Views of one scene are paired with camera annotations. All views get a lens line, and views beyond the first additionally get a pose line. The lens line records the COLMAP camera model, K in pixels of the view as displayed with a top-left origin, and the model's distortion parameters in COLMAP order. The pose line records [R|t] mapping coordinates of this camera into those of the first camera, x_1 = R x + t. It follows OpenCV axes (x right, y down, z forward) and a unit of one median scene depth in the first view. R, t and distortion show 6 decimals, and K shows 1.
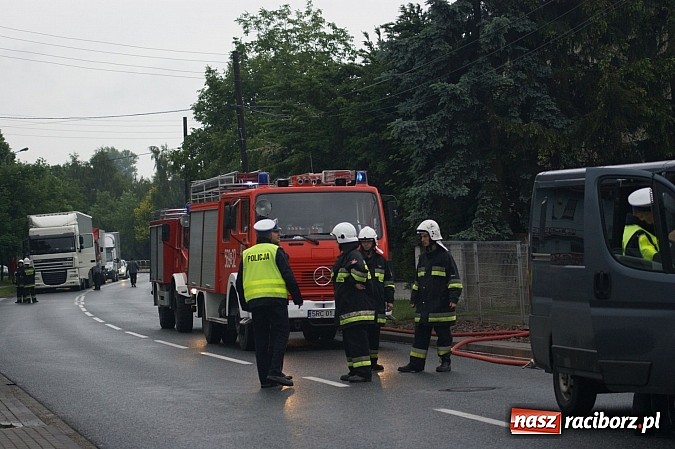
lens RADIAL K [[2148.6, 0, 337.5], [0, 2148.6, 224.5], [0, 0, 1]] dist [-0.249870, -1.134310]
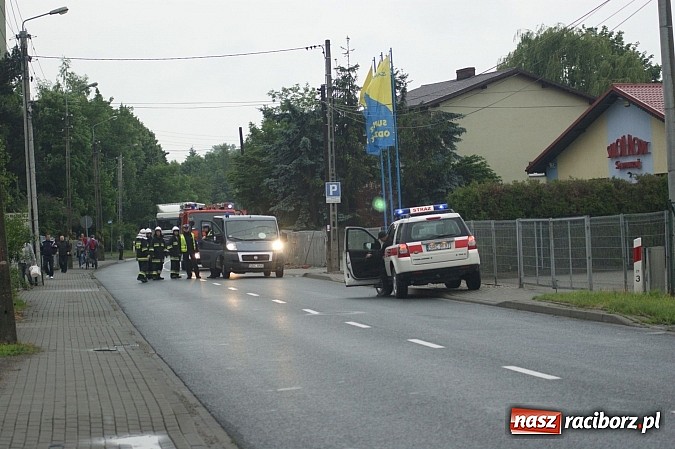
lens RADIAL K [[2213.1, 0, 337.5], [0, 2213.1, 224.5], [0, 0, 1]] dist [-0.129766, -1.507250]
pose [[0.995673, 0.006490, -0.092701, 0.338864], [-0.005206, 0.999887, 0.014085, -0.033246], [0.092782, -0.013541, 0.995594, -1.467477]]
